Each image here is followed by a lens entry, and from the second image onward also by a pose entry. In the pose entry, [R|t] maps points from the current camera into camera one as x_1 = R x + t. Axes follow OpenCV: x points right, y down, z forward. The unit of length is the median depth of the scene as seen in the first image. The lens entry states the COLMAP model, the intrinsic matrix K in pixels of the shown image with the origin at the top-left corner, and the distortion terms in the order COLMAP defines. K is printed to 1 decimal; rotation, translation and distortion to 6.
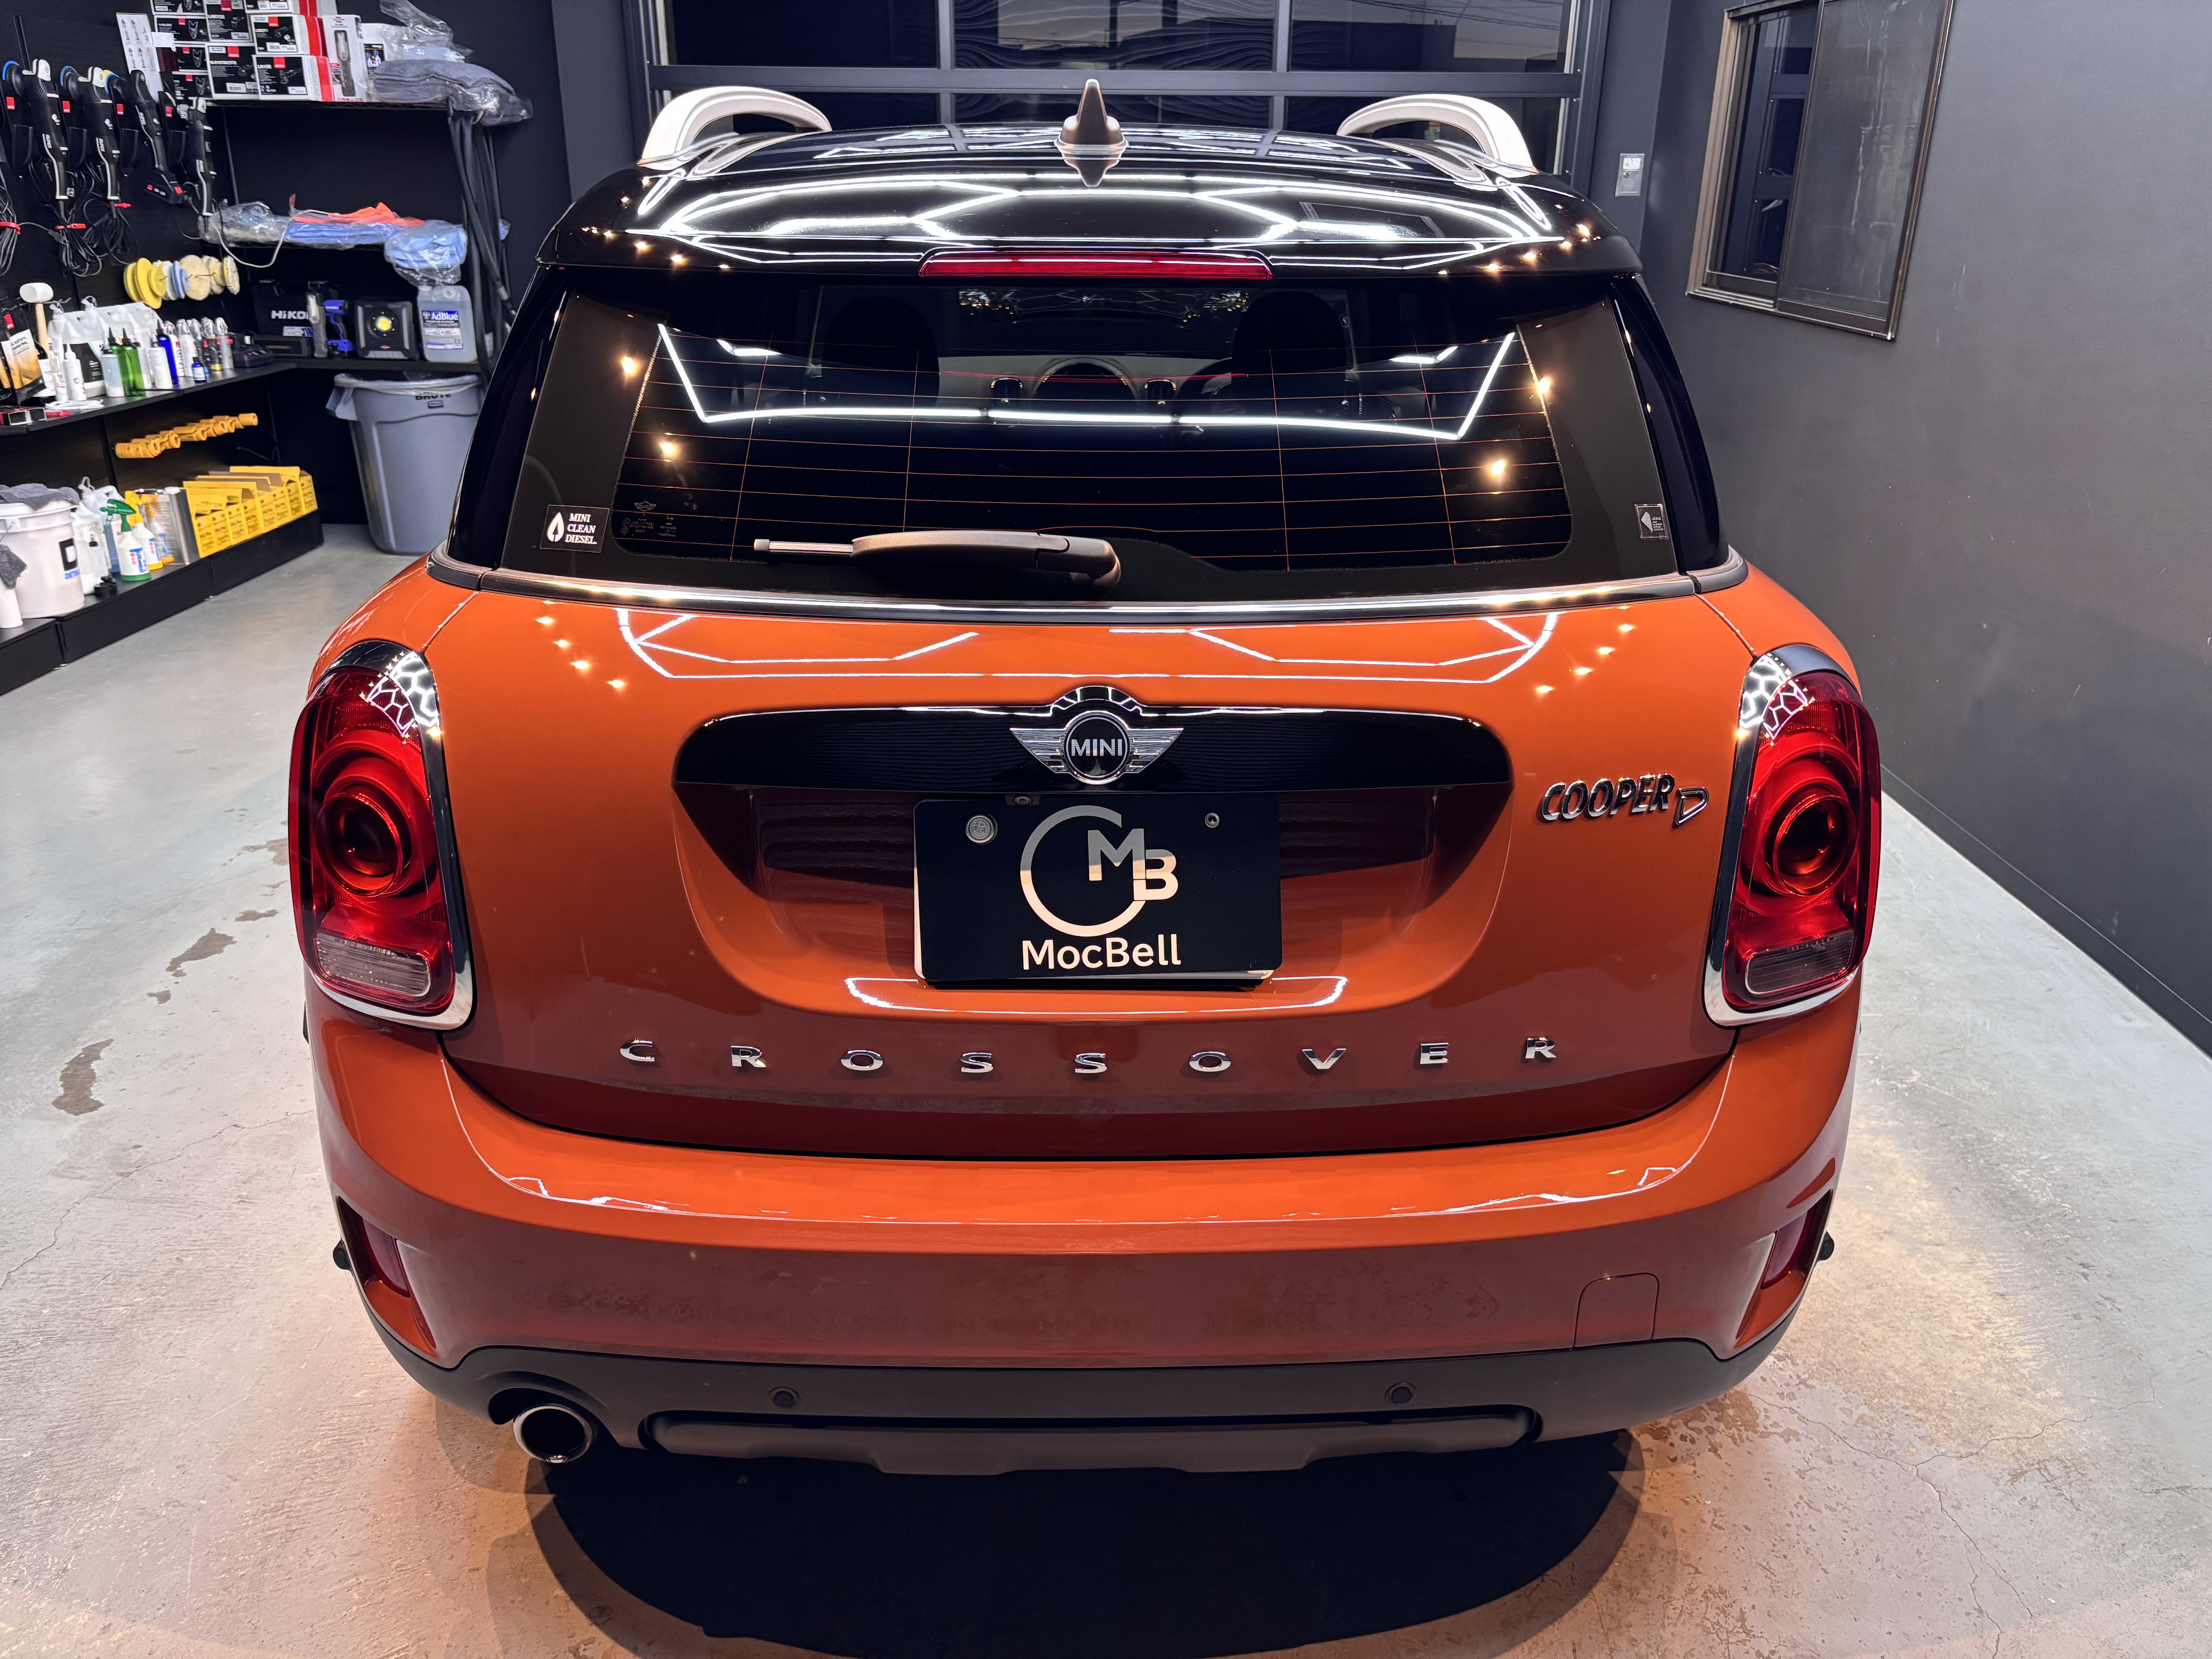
lens RADIAL K [[1692.9, 0, 1113.0], [0, 1692.9, 809.7], [0, 0, 1]] dist [0.064903, -0.091227]
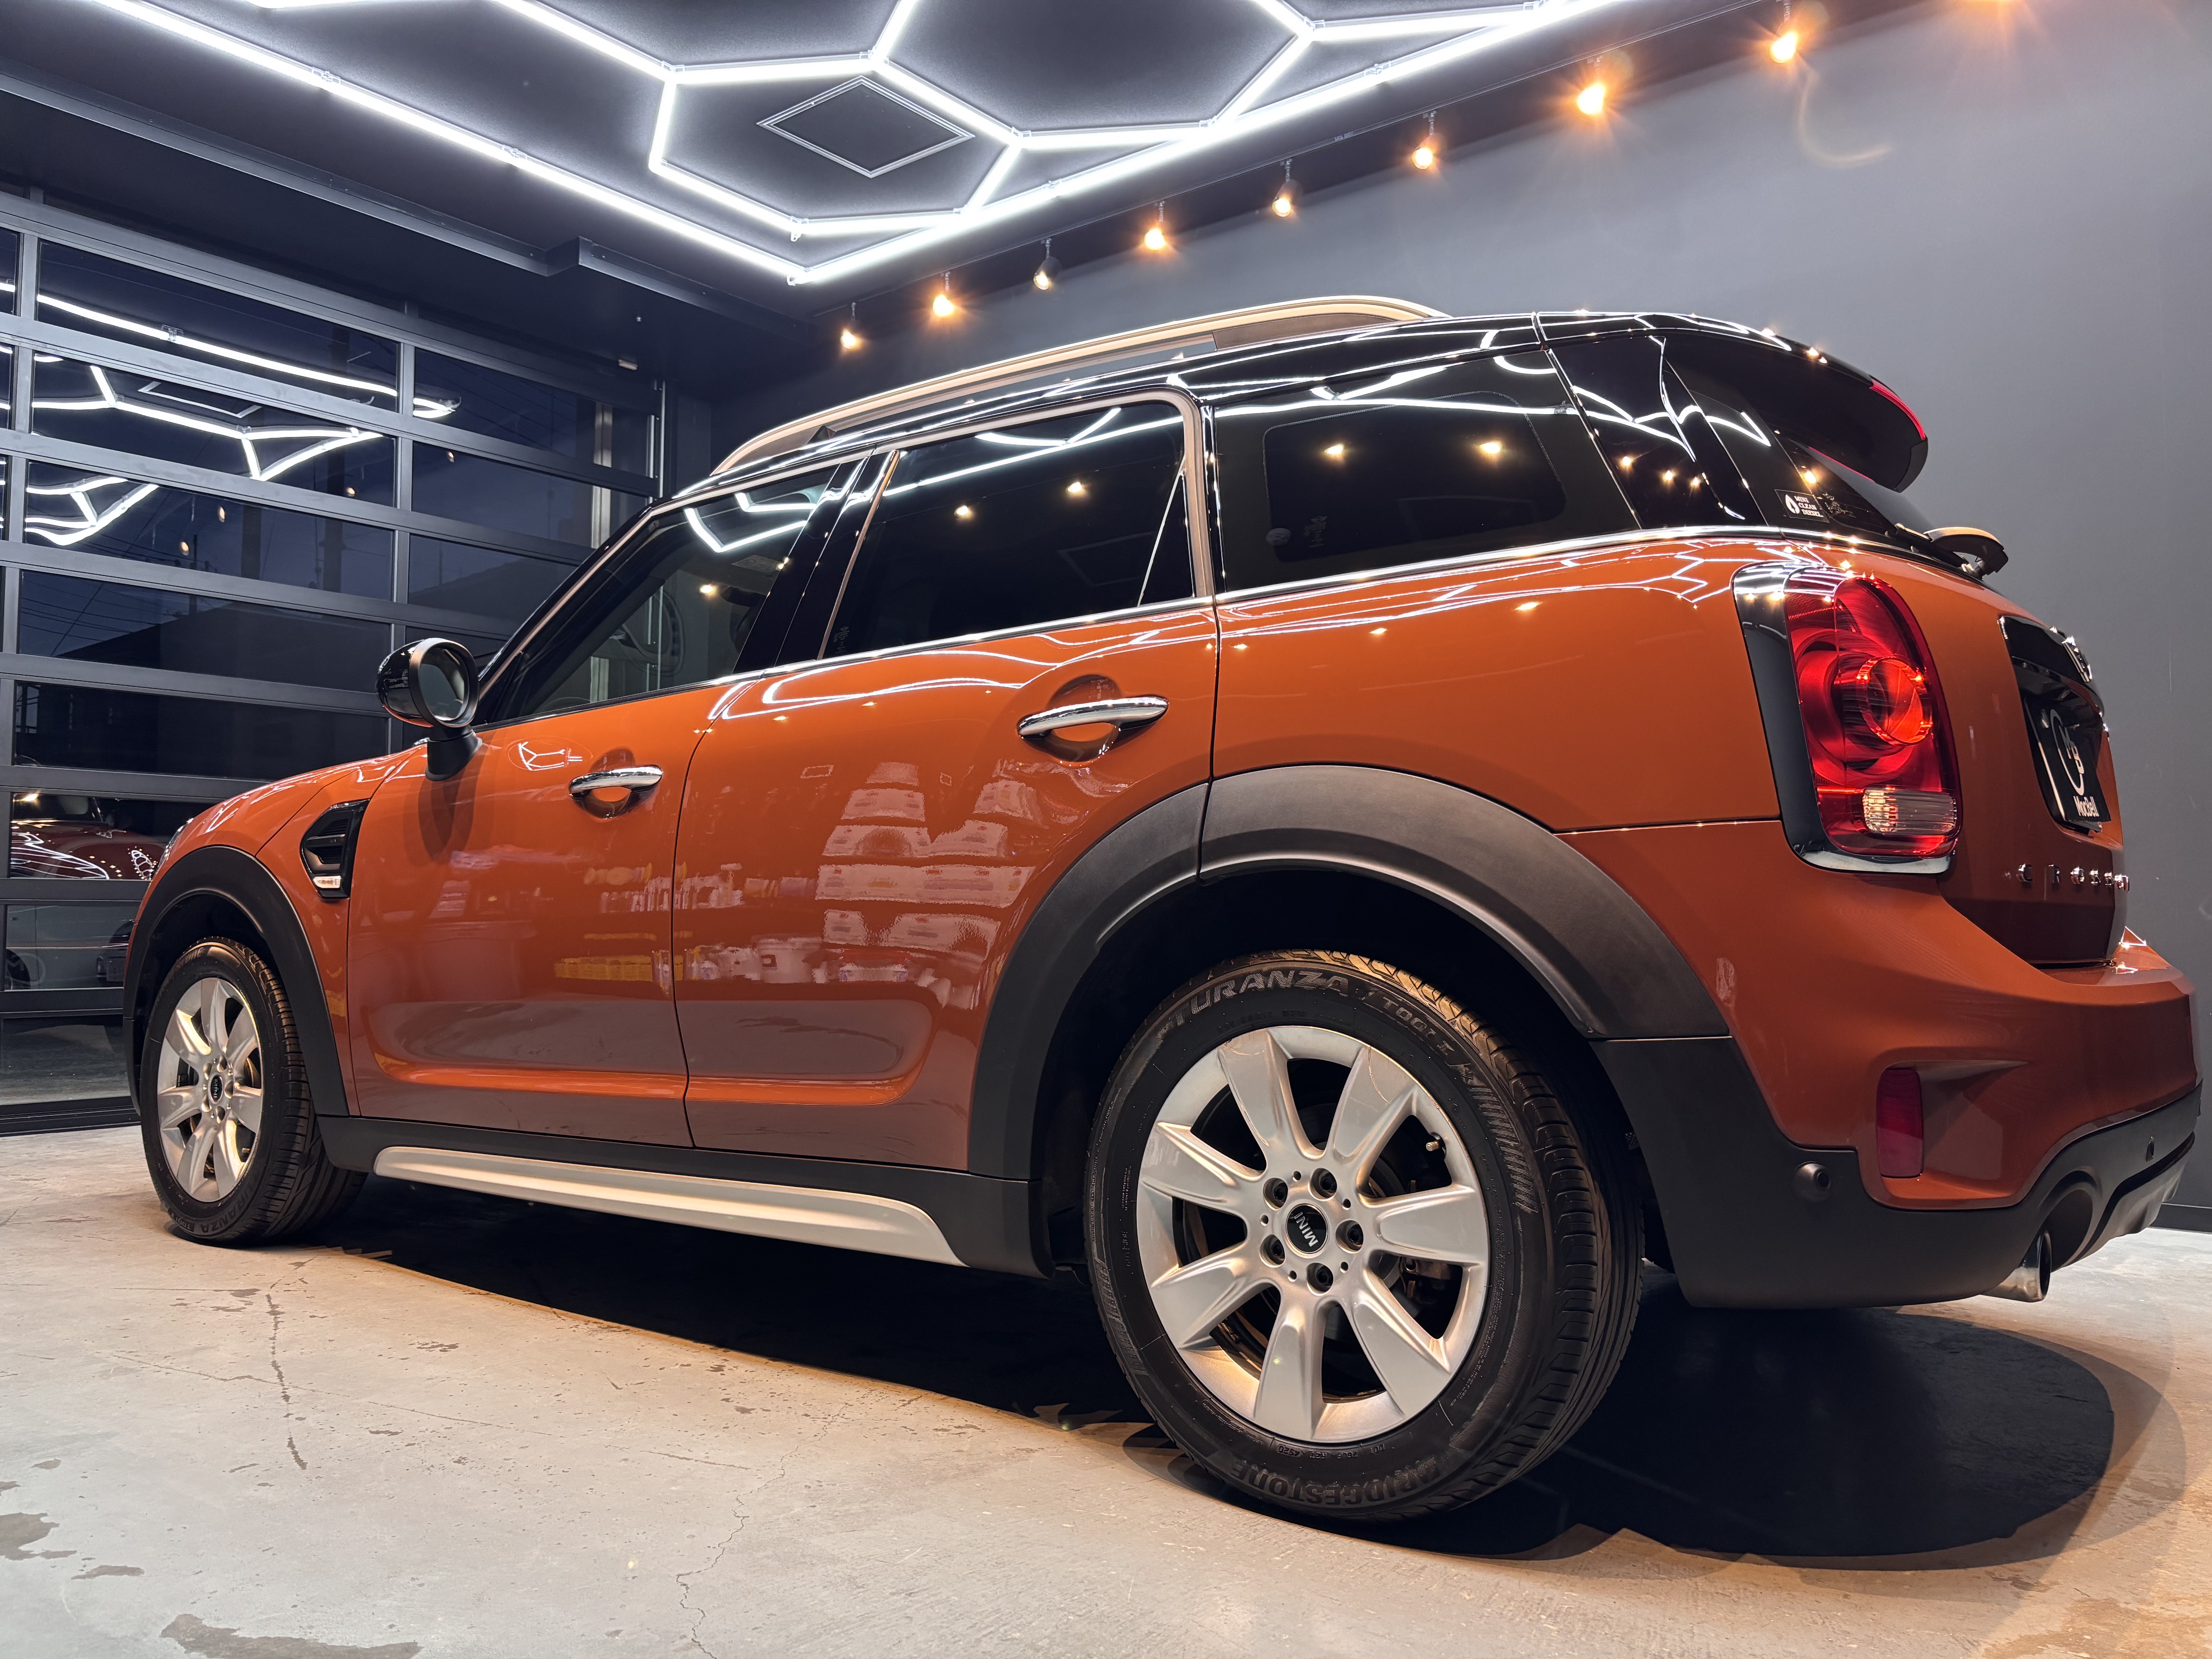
lens RADIAL K [[1692.9, 0, 1115.7], [0, 1692.9, 820.8], [0, 0, 1]] dist [0.064903, -0.091227]
pose [[0.625350, 0.039408, 0.779349, -1.550320], [0.274781, 0.923637, -0.267188, 0.238066], [-0.730365, 0.381237, 0.566768, 0.721944]]
